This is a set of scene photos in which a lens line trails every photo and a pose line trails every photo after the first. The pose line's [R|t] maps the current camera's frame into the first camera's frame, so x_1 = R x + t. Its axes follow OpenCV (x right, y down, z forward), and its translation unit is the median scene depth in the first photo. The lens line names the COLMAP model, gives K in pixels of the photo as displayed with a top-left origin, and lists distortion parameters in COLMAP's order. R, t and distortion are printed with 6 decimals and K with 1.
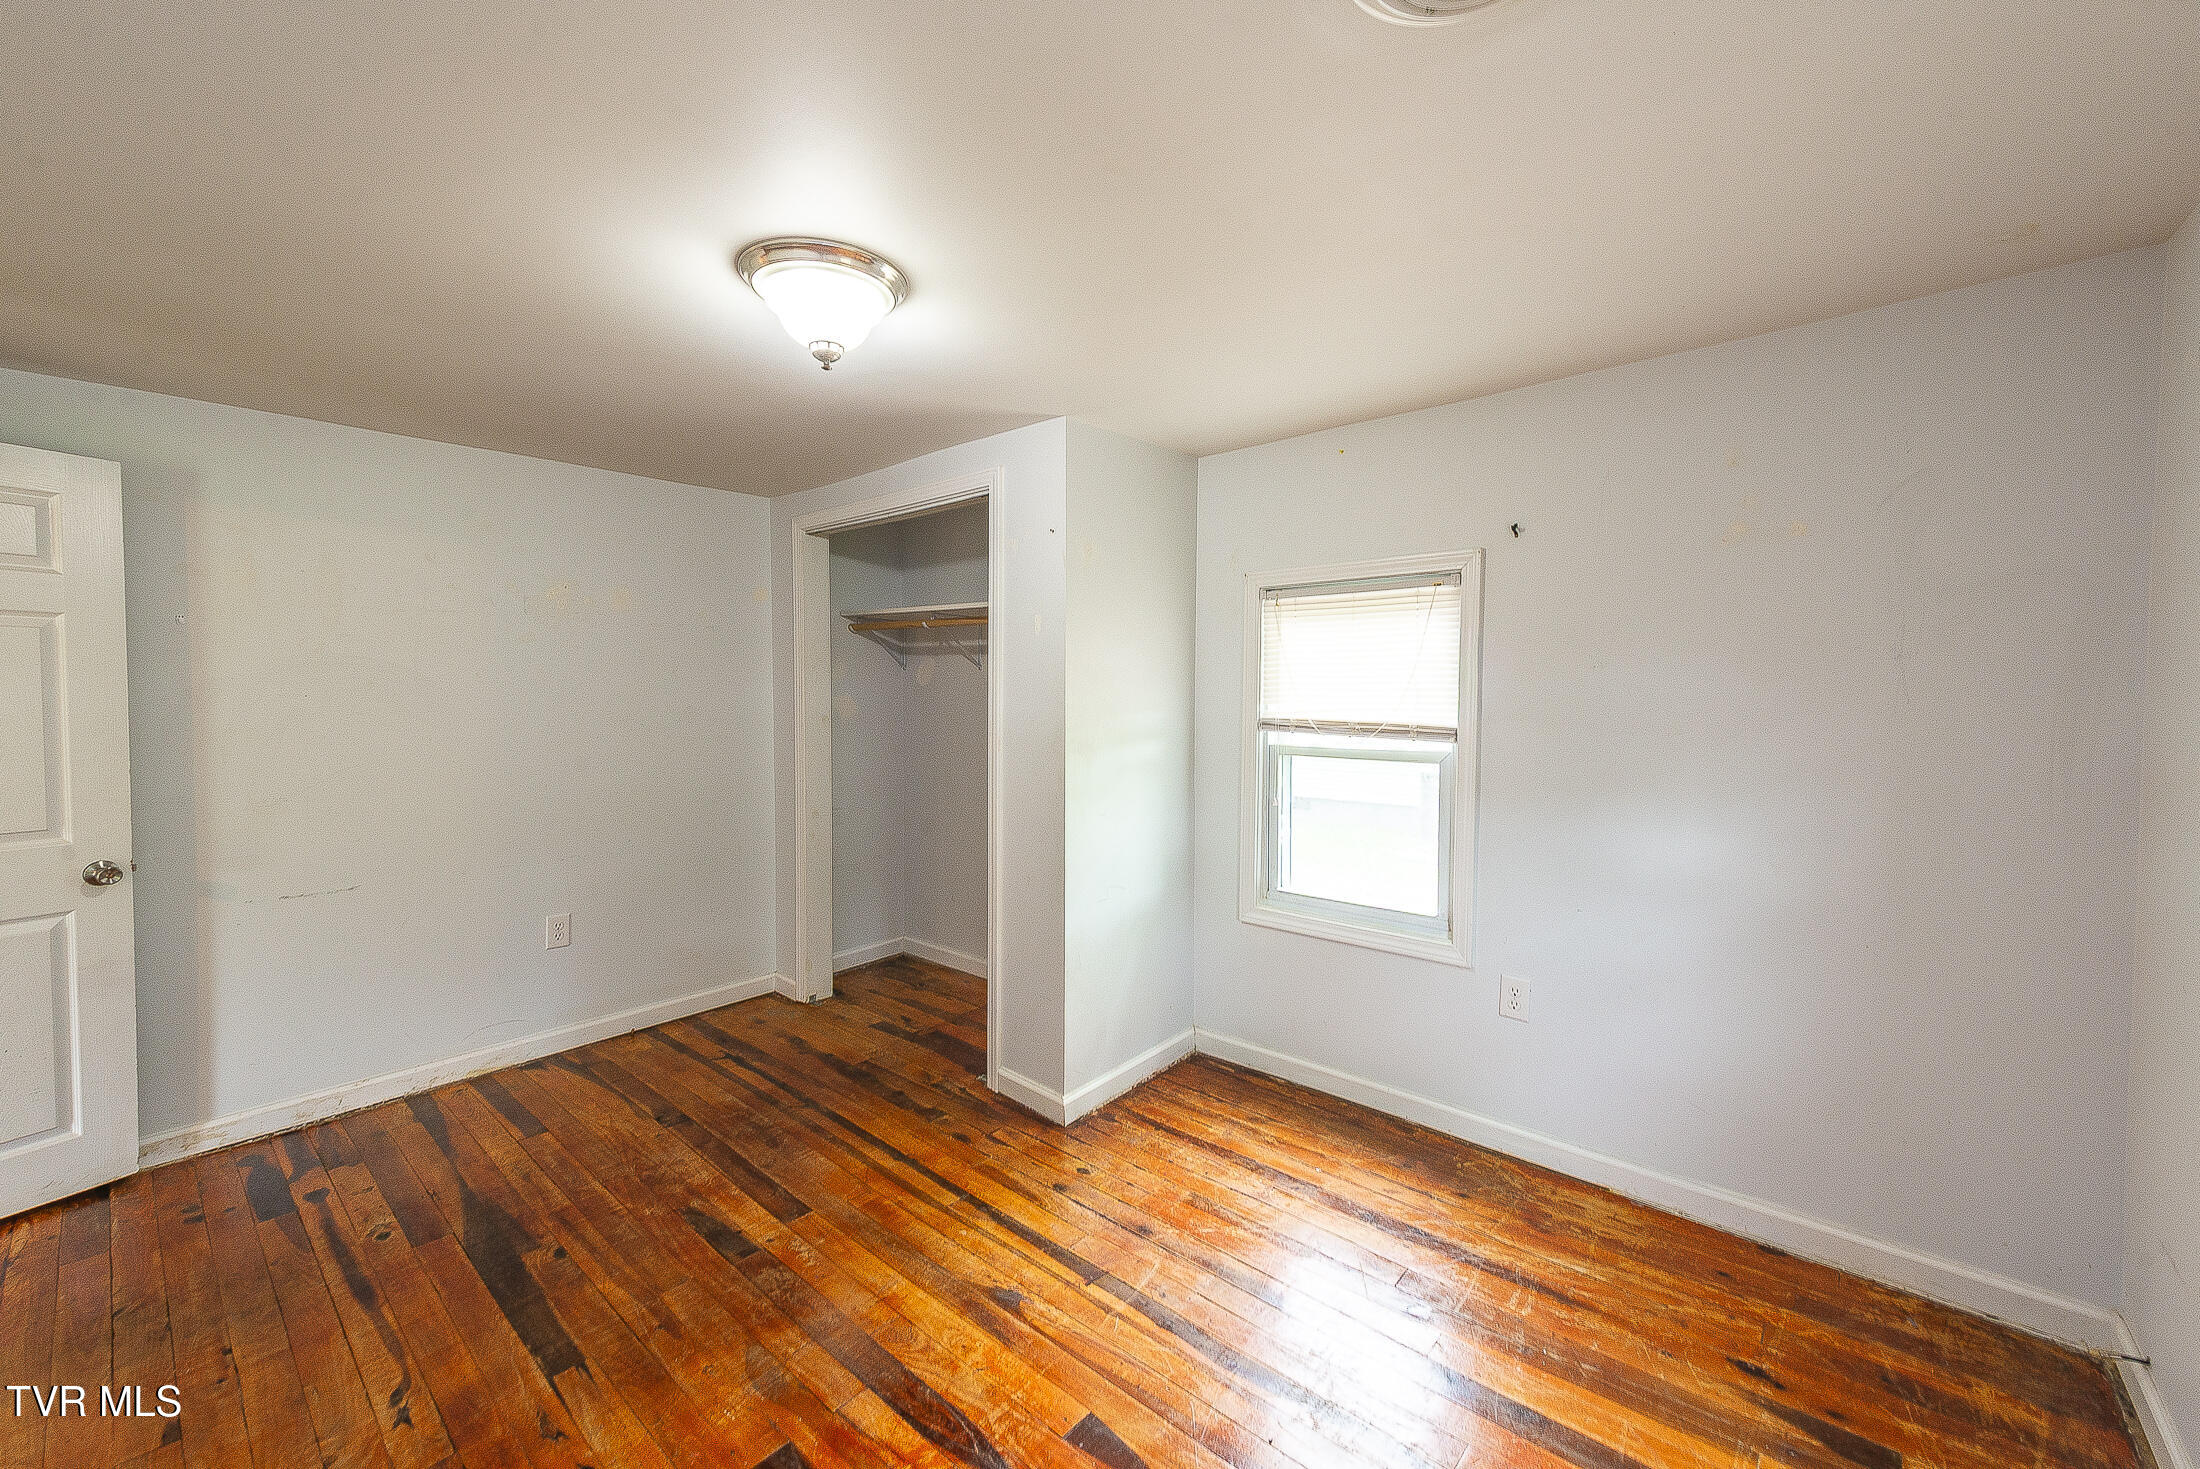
lens RADIAL K [[866.3, 0, 1078.5], [0, 866.3, 694.9], [0, 0, 1]] dist [0.010797, -0.001412]
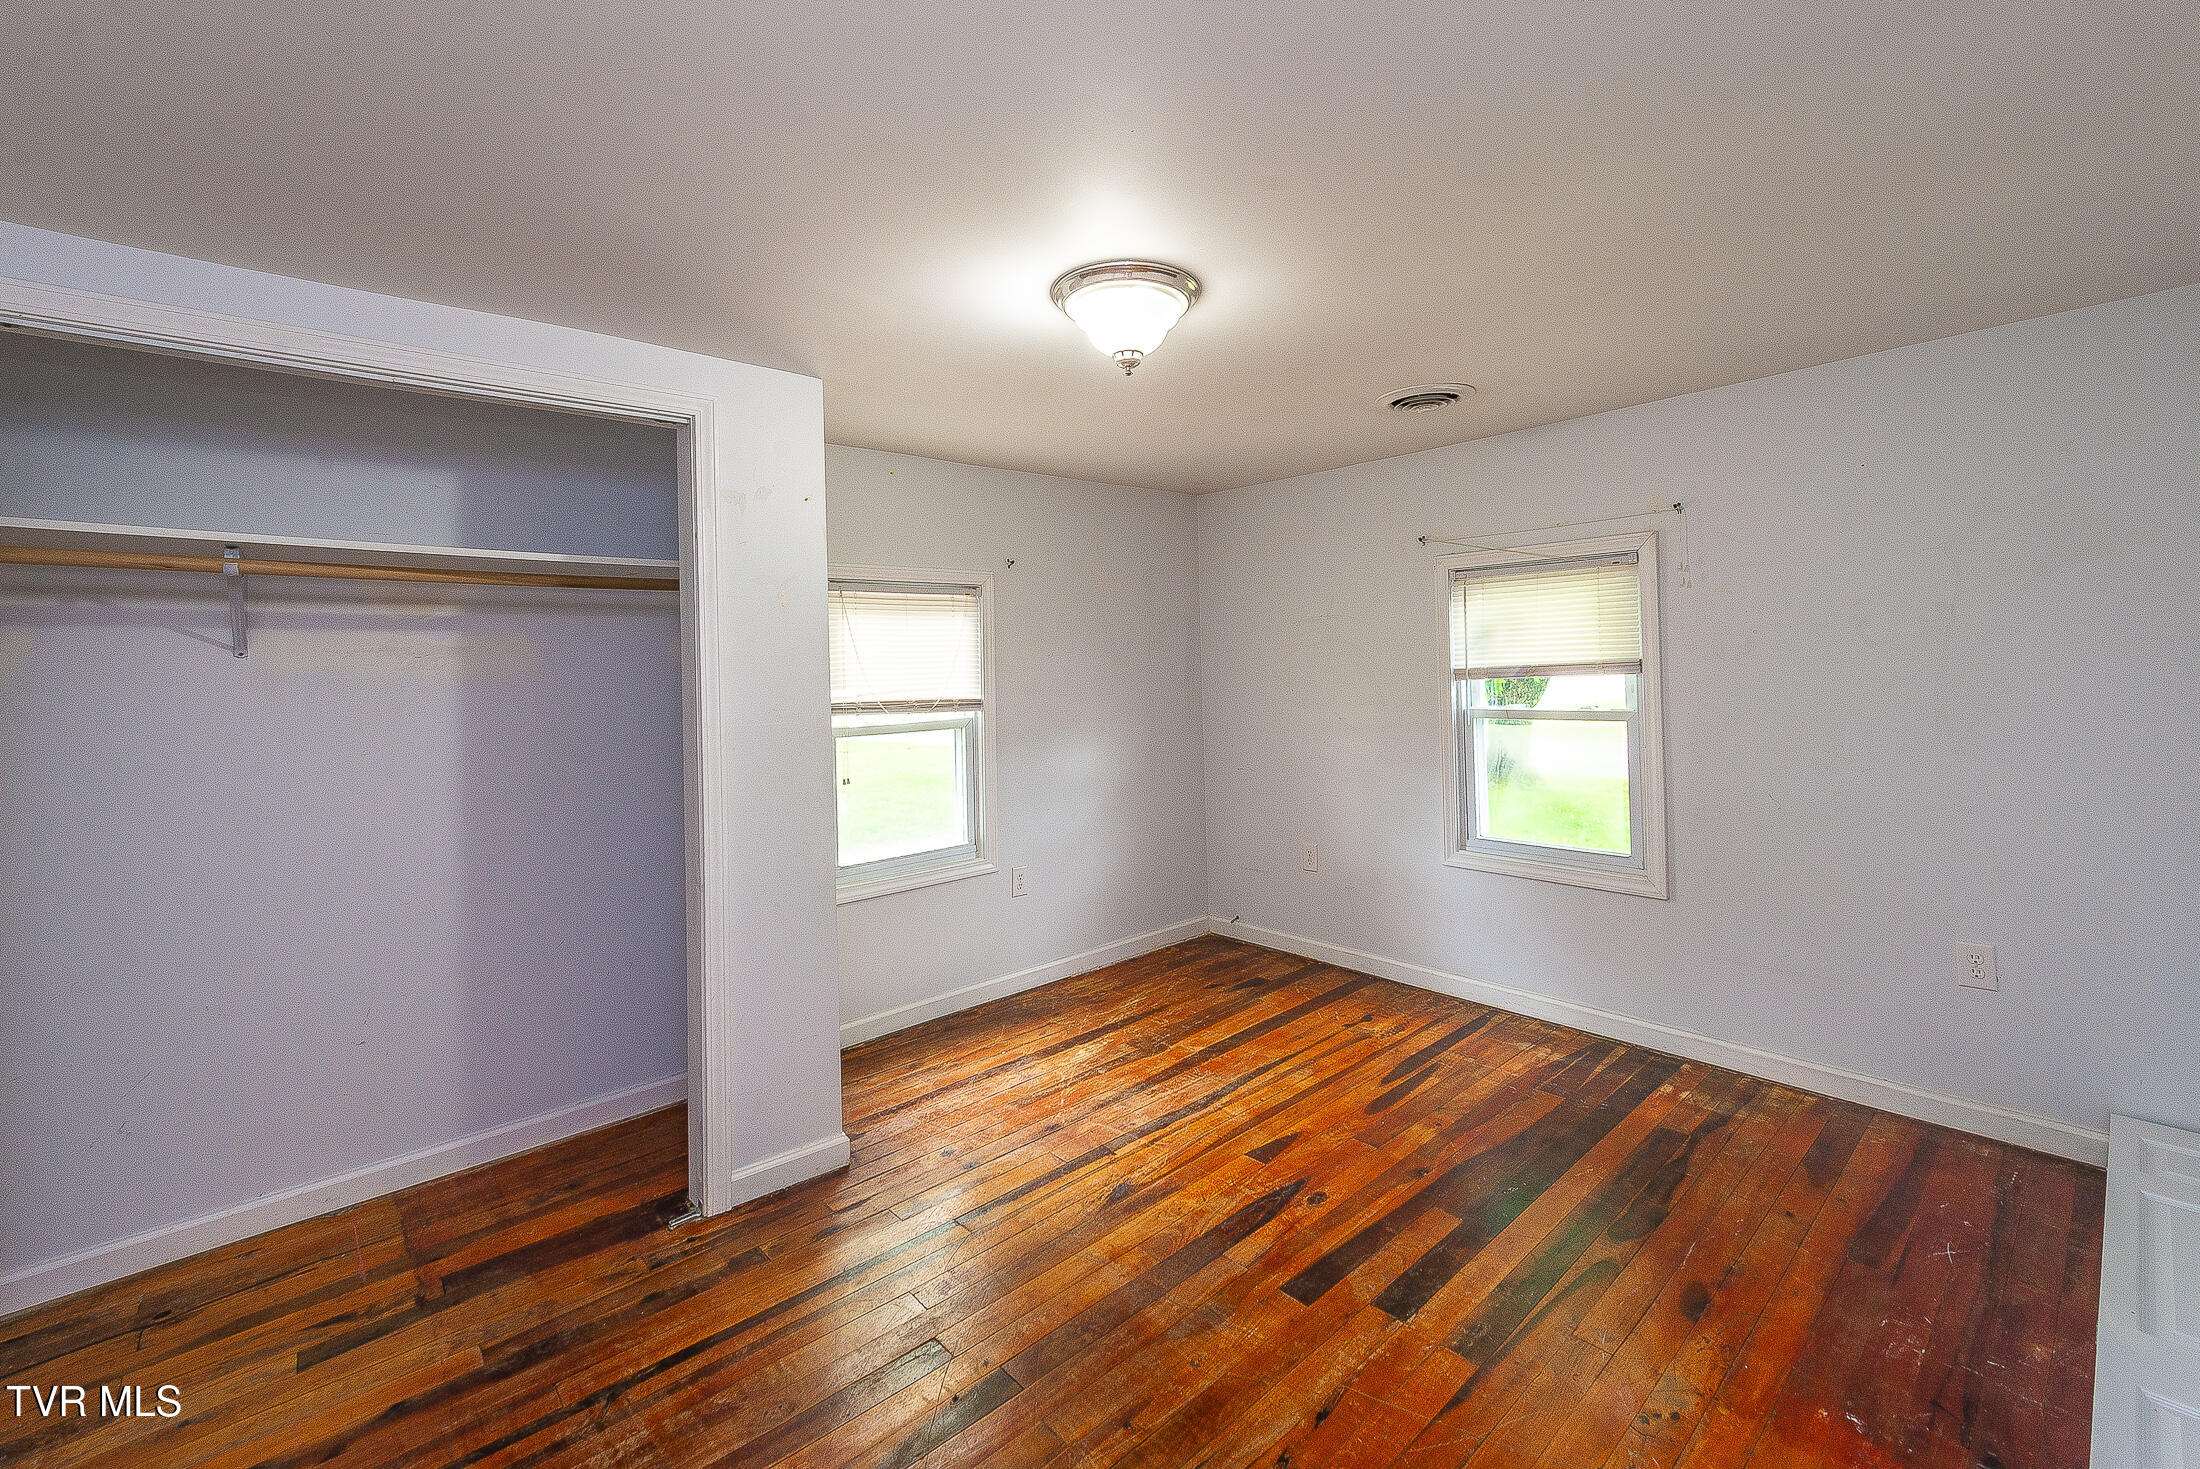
lens RADIAL K [[866.3, 0, 1161.0], [0, 866.3, 647.6], [0, 0, 1]] dist [0.010797, -0.001412]
pose [[0.112278, 0.018041, 0.993513, -0.917404], [0.035507, 0.999124, -0.022155, -0.002536], [-0.993042, 0.037764, 0.111539, 0.586635]]
